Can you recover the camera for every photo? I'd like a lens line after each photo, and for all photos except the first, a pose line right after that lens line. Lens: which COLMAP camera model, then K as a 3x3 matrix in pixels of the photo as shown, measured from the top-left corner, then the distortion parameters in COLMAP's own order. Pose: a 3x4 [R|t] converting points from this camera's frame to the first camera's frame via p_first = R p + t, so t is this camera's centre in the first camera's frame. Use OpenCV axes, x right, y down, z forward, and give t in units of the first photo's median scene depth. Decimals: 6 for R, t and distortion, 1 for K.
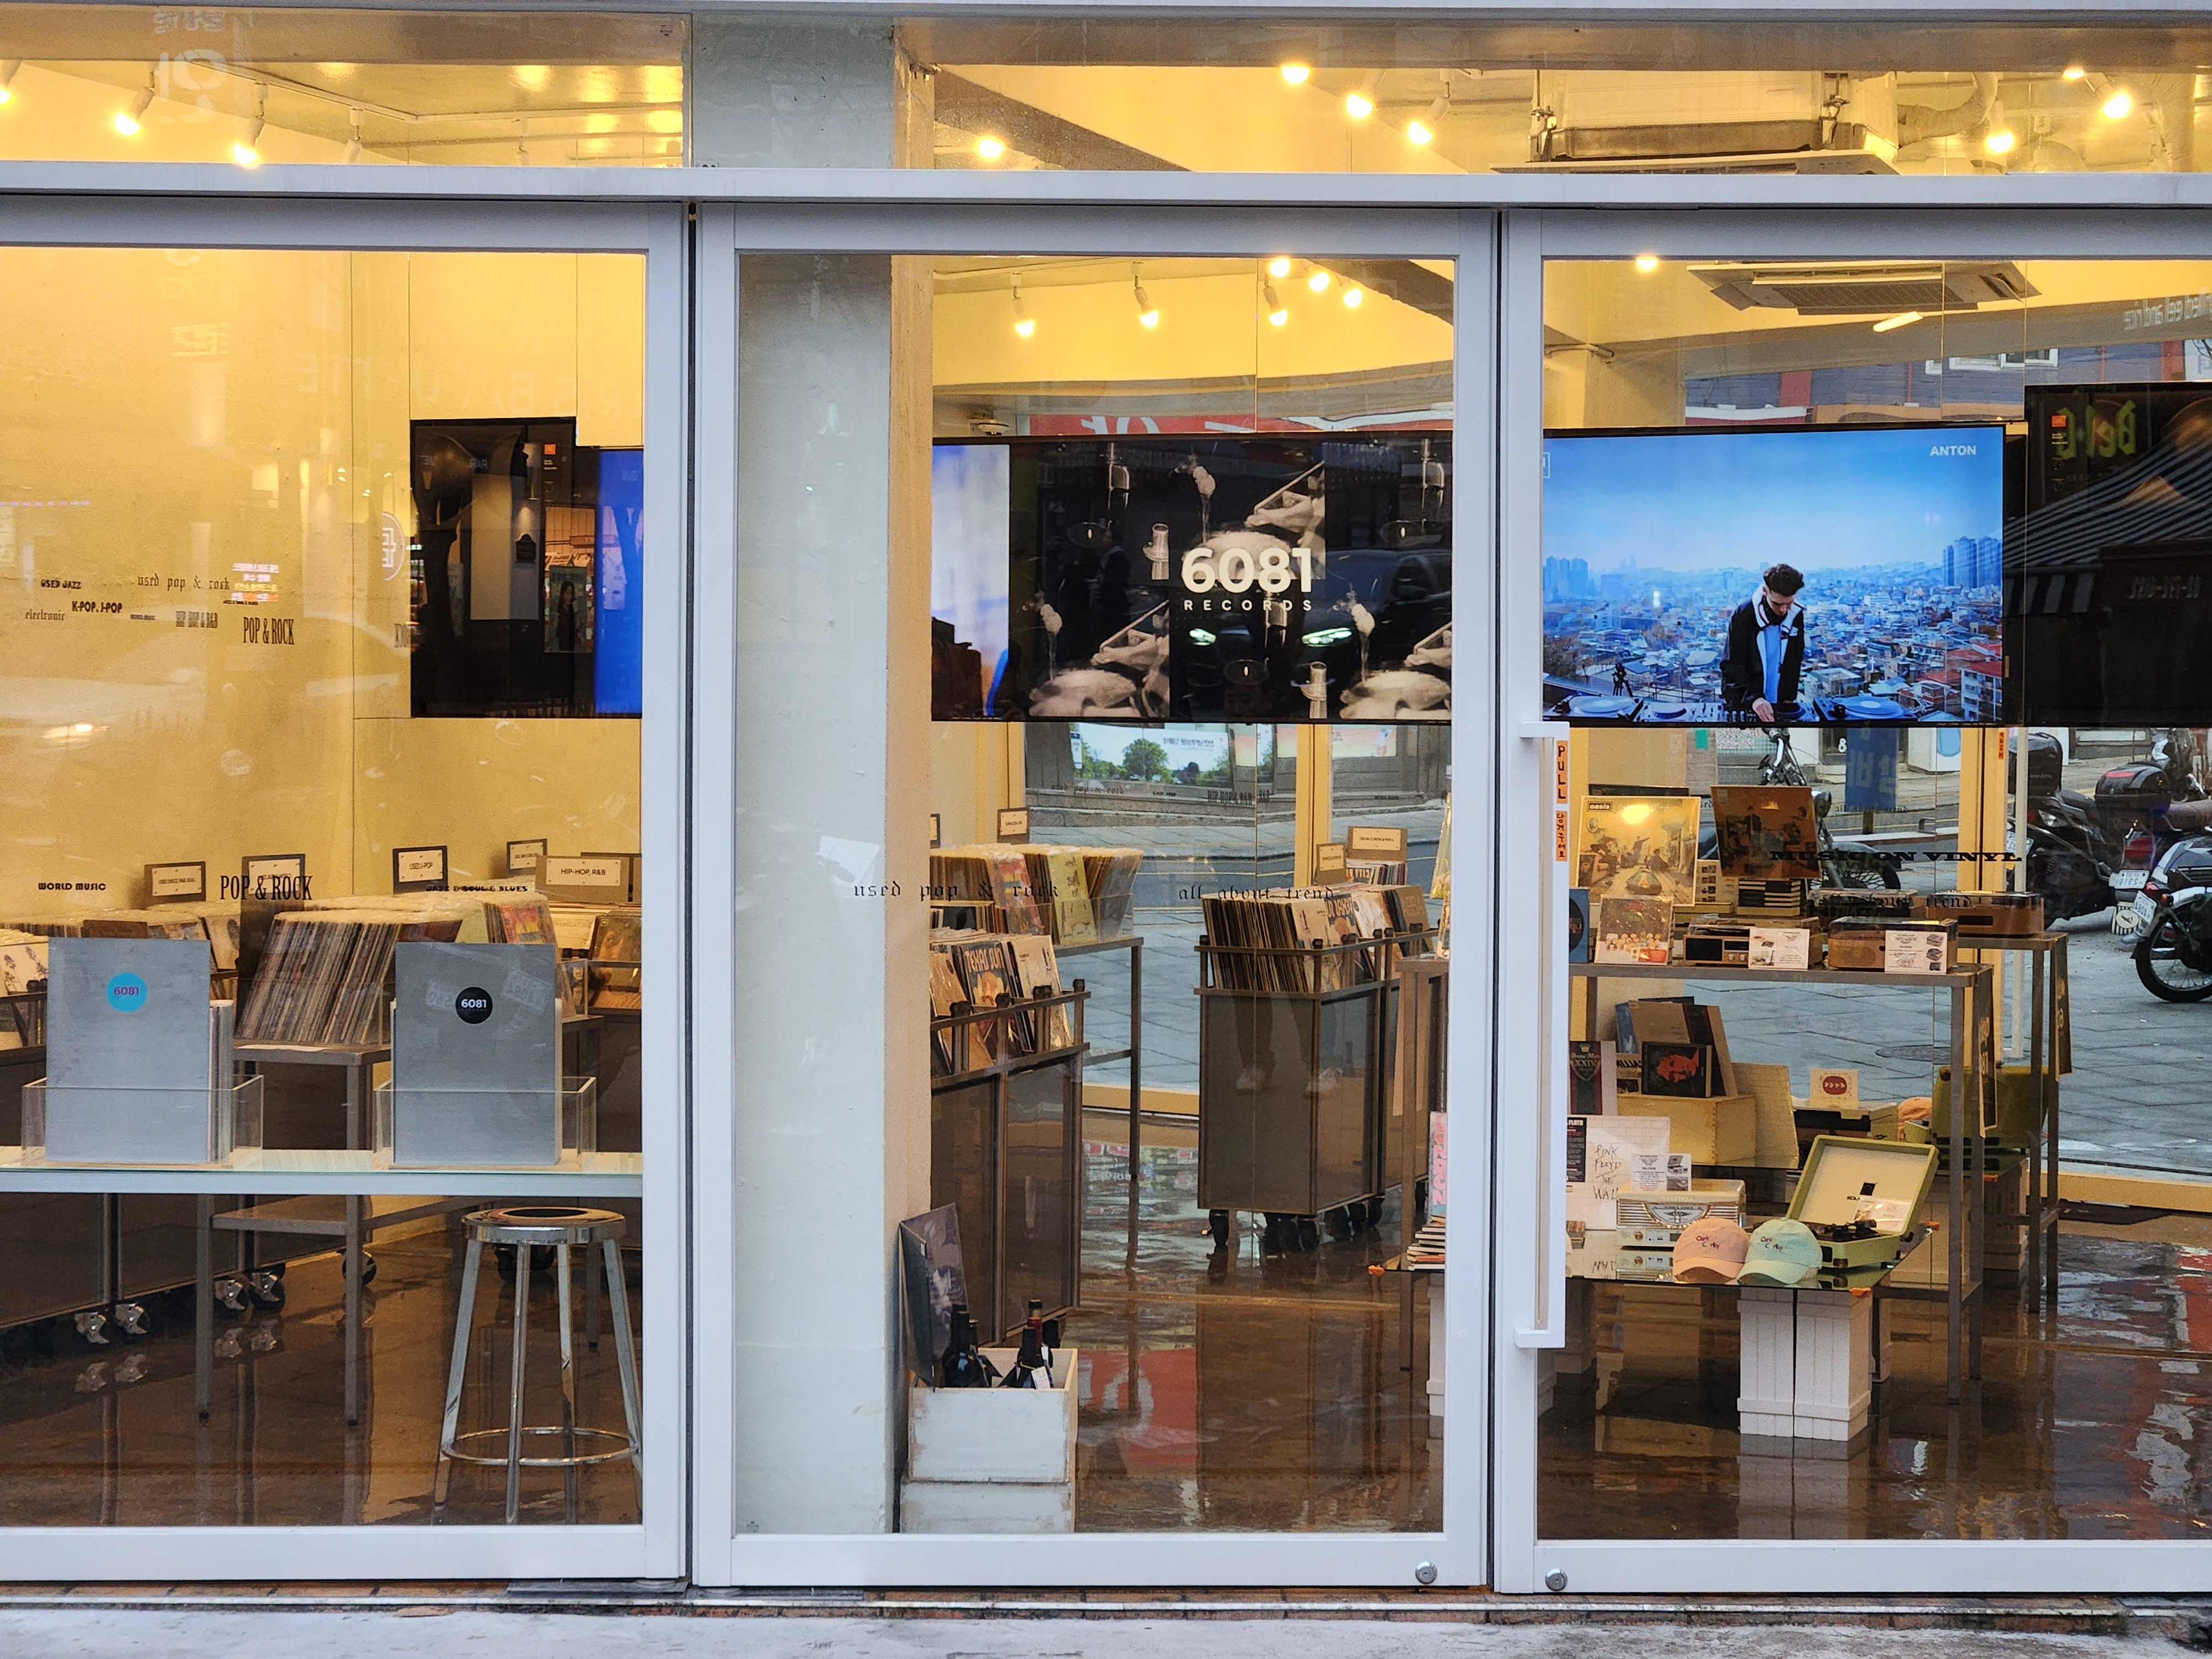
lens RADIAL K [[4233.0, 0, 1106.2], [0, 4233.0, 737.1], [0, 0, 1]] dist [-0.060277, 0.982107]
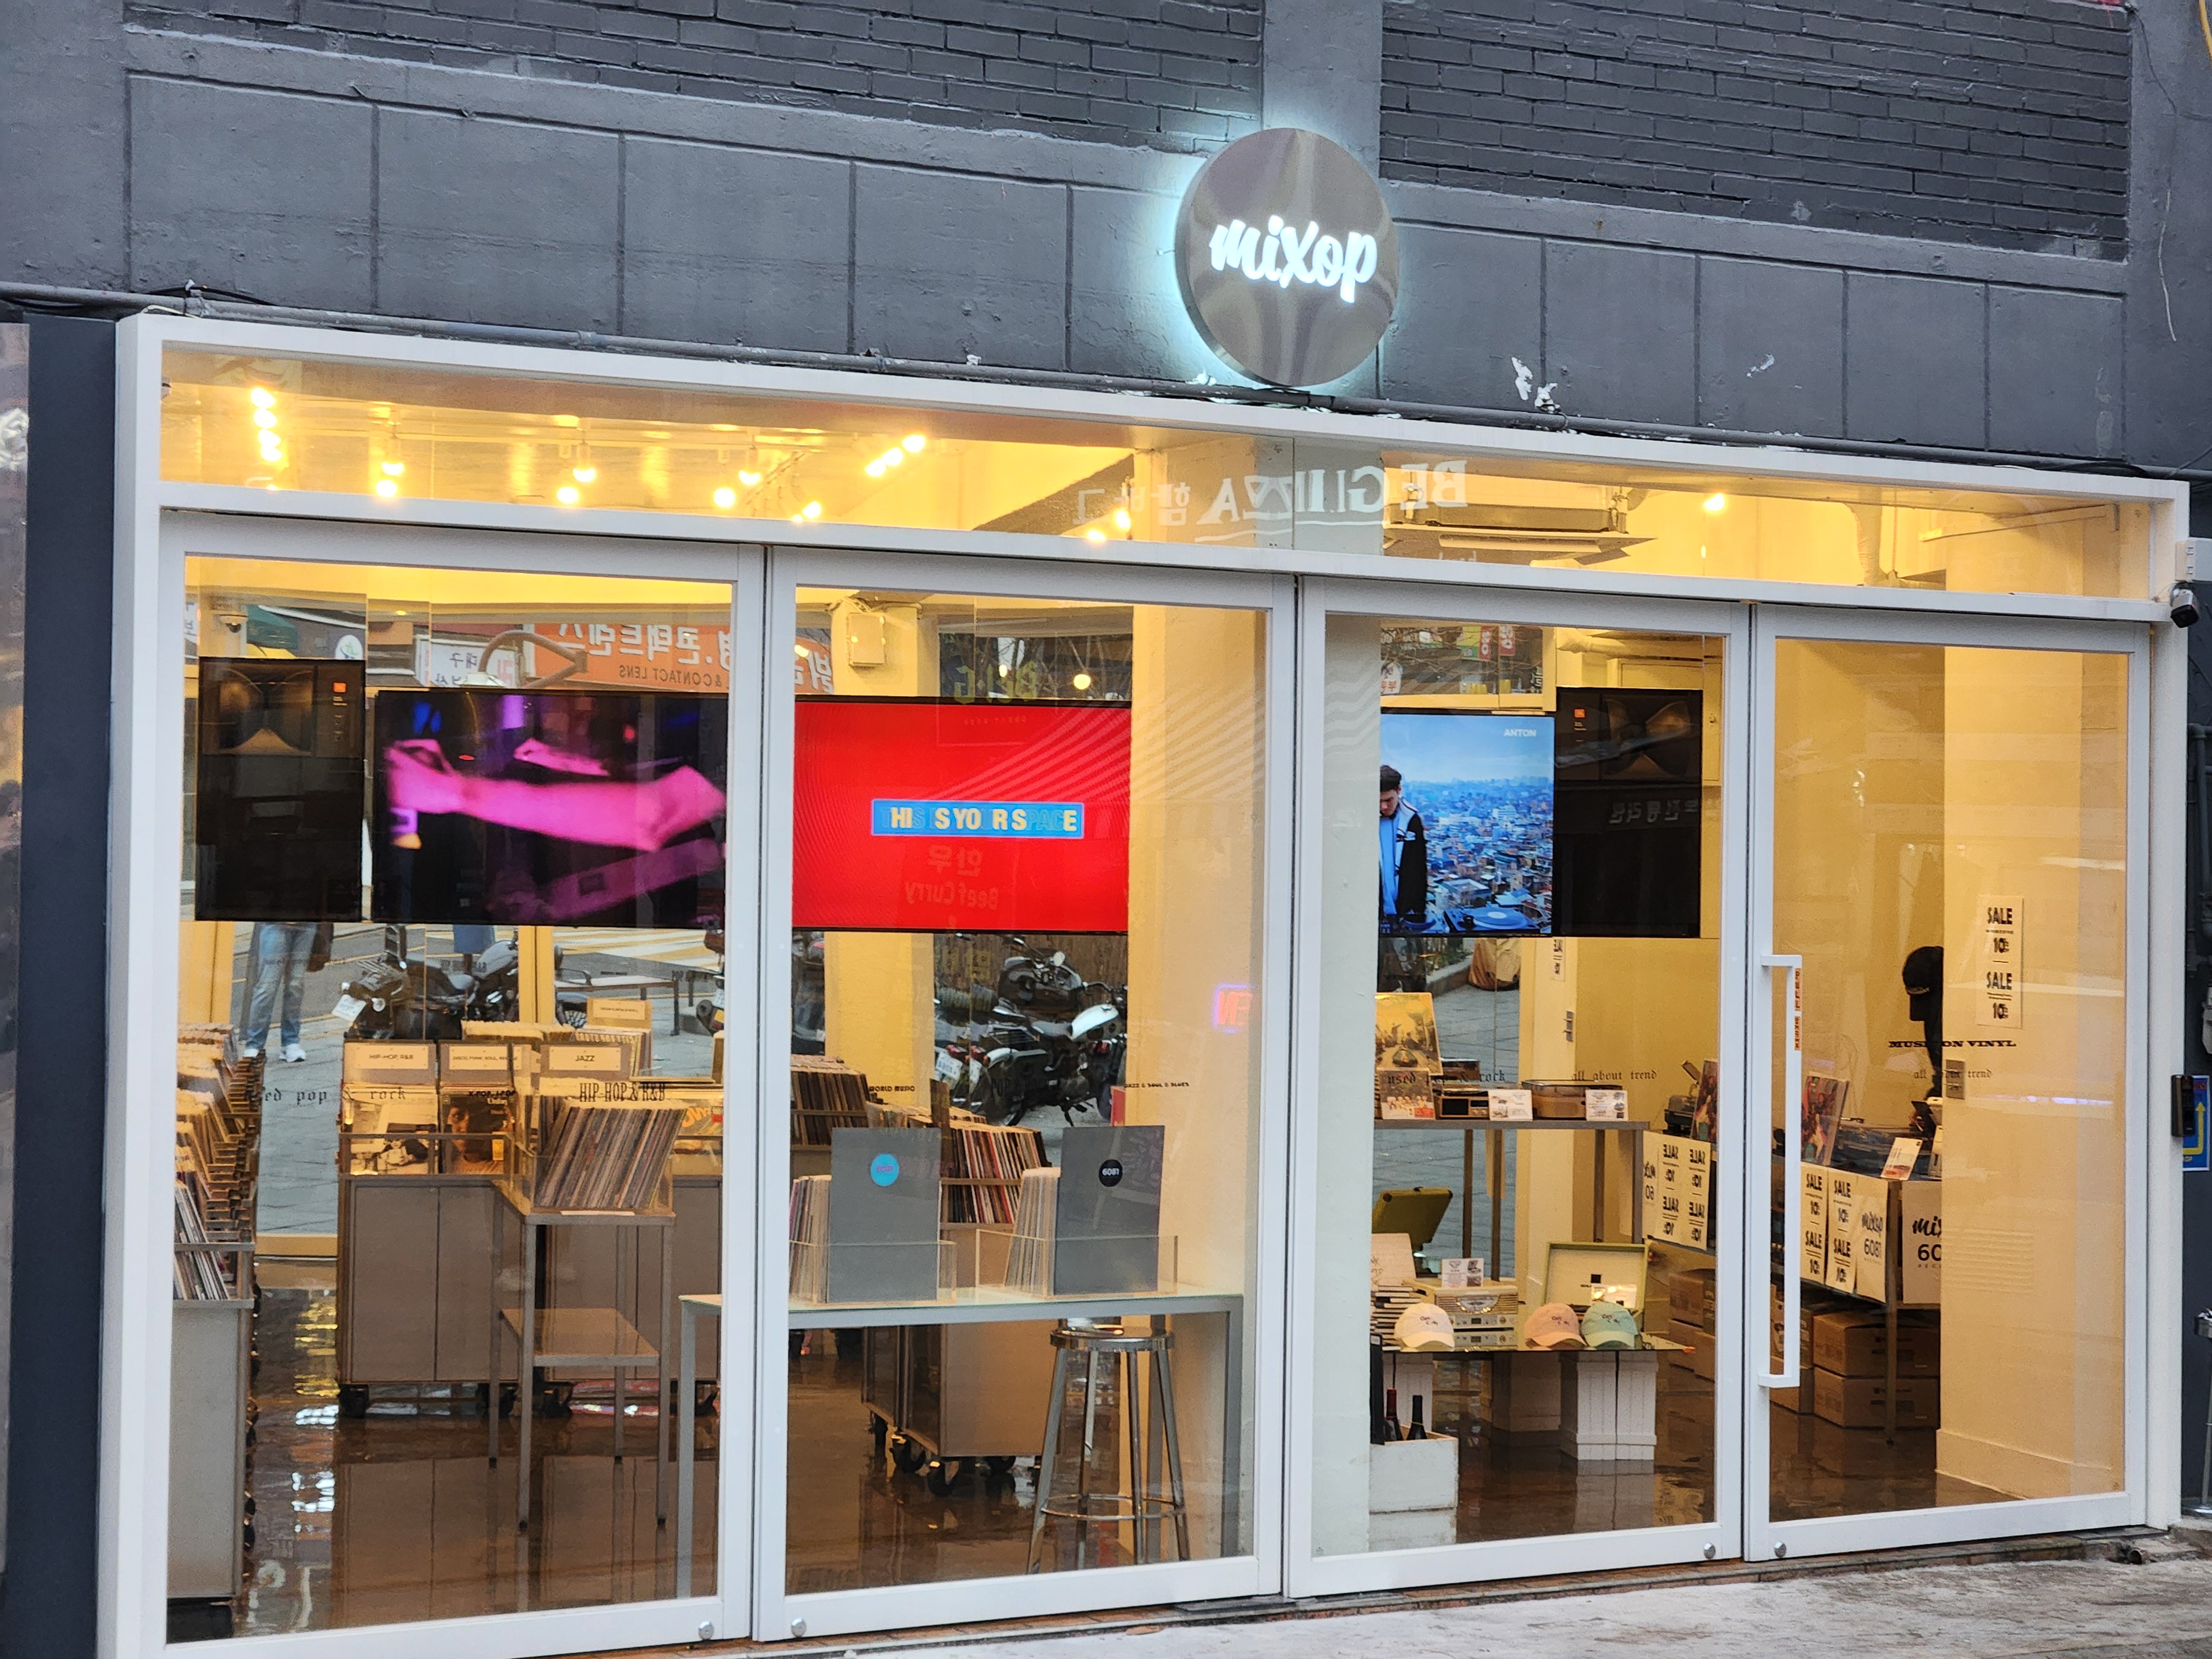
lens RADIAL K [[4233.0, 0, 1106.2], [0, 4233.0, 737.1], [0, 0, 1]] dist [-0.060277, 0.982107]
pose [[0.866471, 0.022893, 0.498701, -0.668903], [-0.007834, 0.999449, -0.032269, -0.024683], [-0.499165, 0.024054, 0.866173, -0.120779]]
